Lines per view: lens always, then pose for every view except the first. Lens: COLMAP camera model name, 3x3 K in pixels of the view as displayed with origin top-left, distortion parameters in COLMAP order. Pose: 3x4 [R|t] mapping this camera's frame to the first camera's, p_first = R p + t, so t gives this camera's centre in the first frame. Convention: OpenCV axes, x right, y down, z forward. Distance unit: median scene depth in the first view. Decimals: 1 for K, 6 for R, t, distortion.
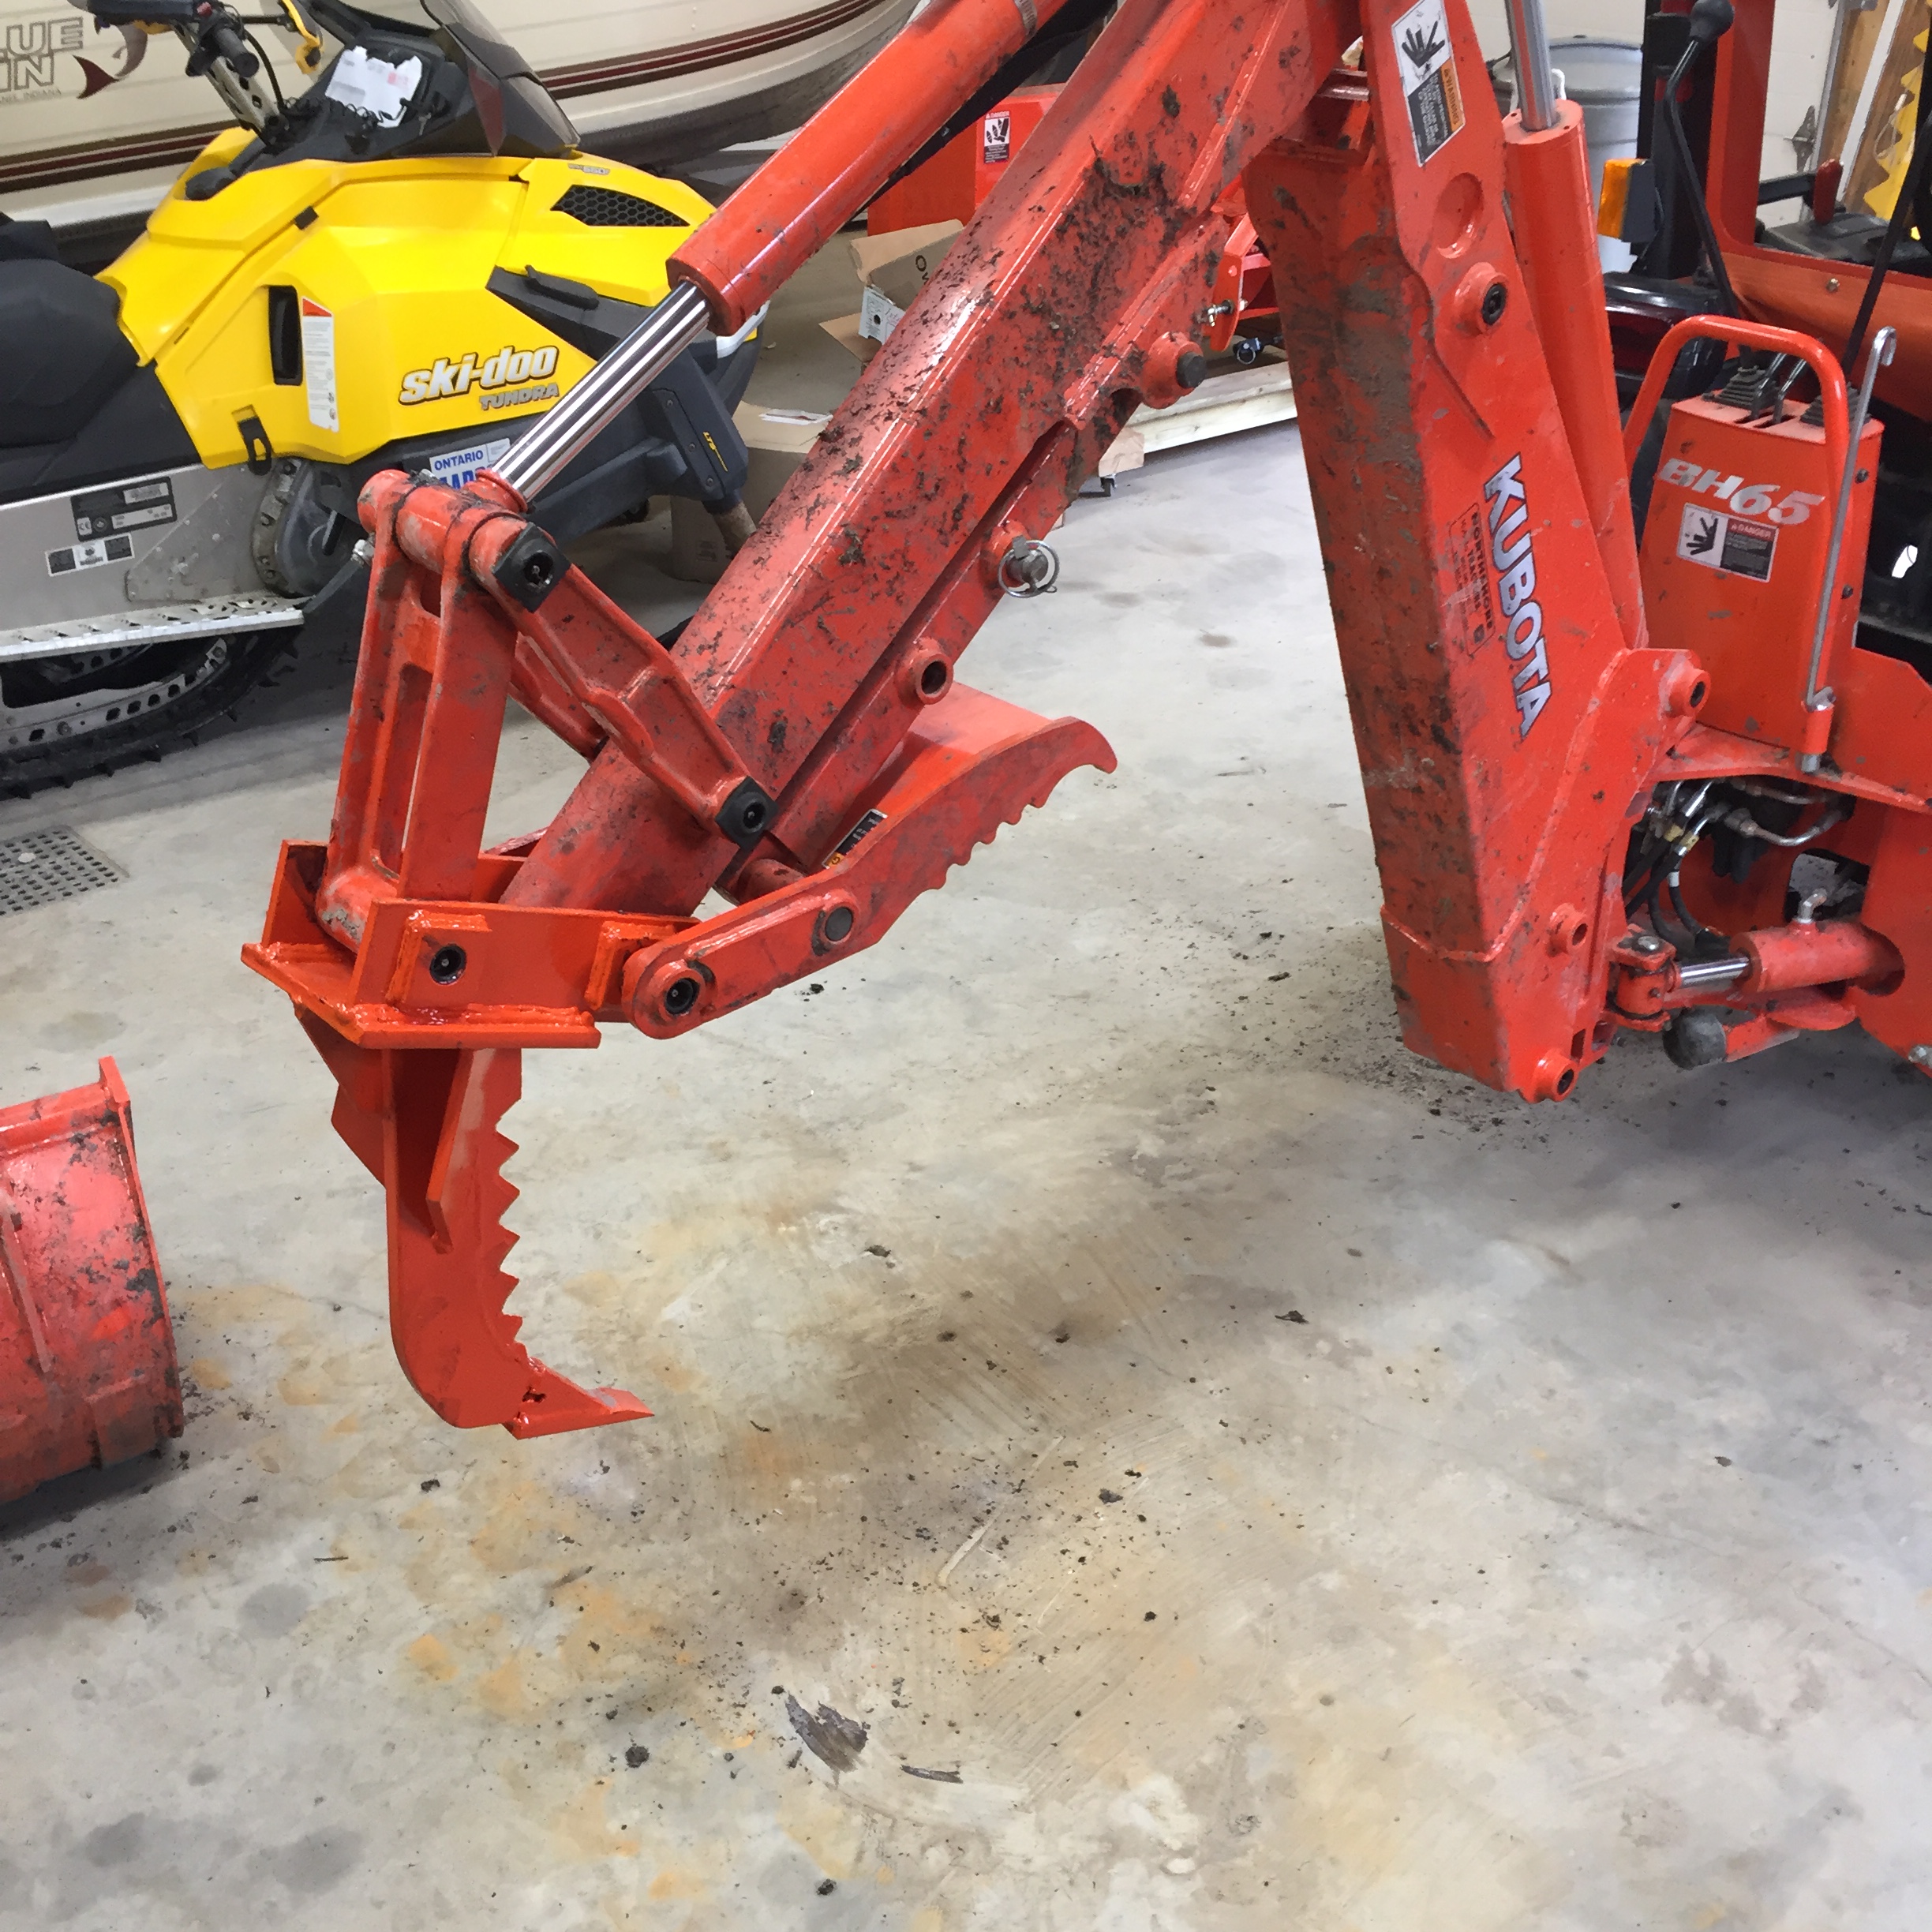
lens RADIAL K [[2218.3, 0, 966.0], [0, 2218.3, 966.0], [0, 0, 1]] dist [0.086724, -0.127565]
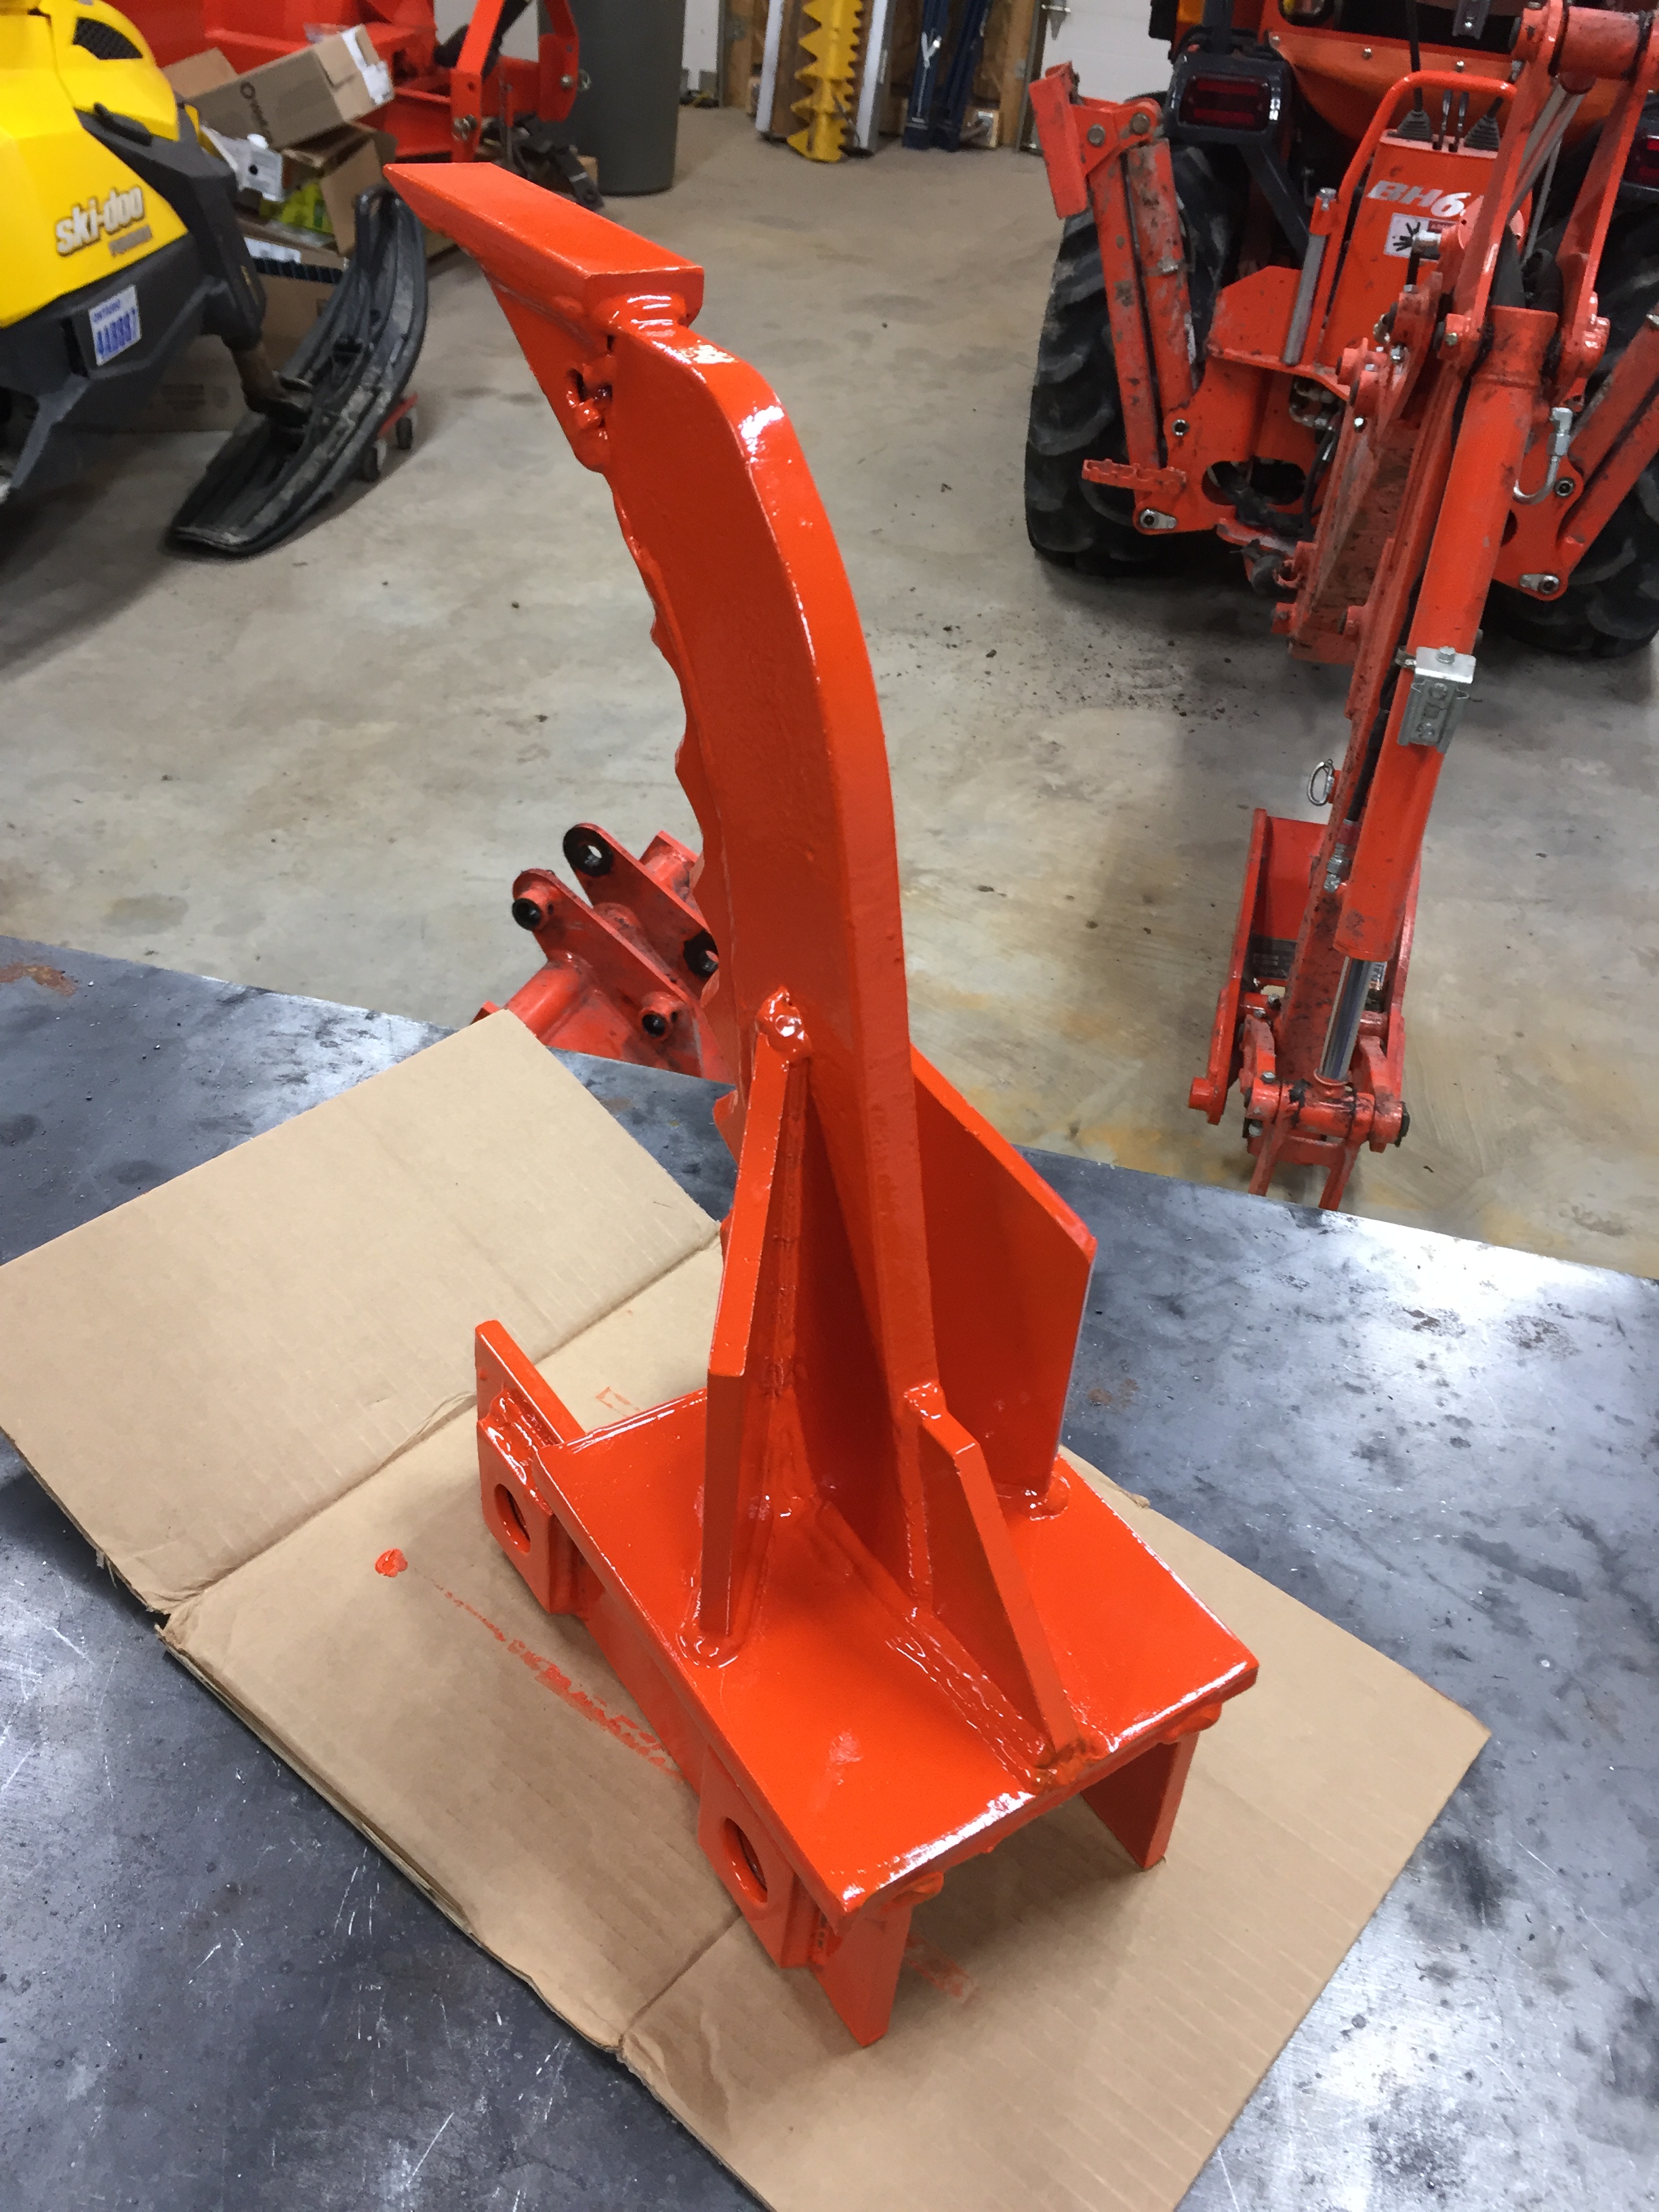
lens RADIAL K [[1884.7, 0, 829.5], [0, 1884.7, 1106.0], [0, 0, 1]] dist [0.085610, -0.136792]
pose [[0.814364, -0.308619, 0.491494, -0.762843], [0.216792, 0.947348, 0.235654, -0.033505], [-0.538343, -0.085356, 0.838392, 0.128853]]
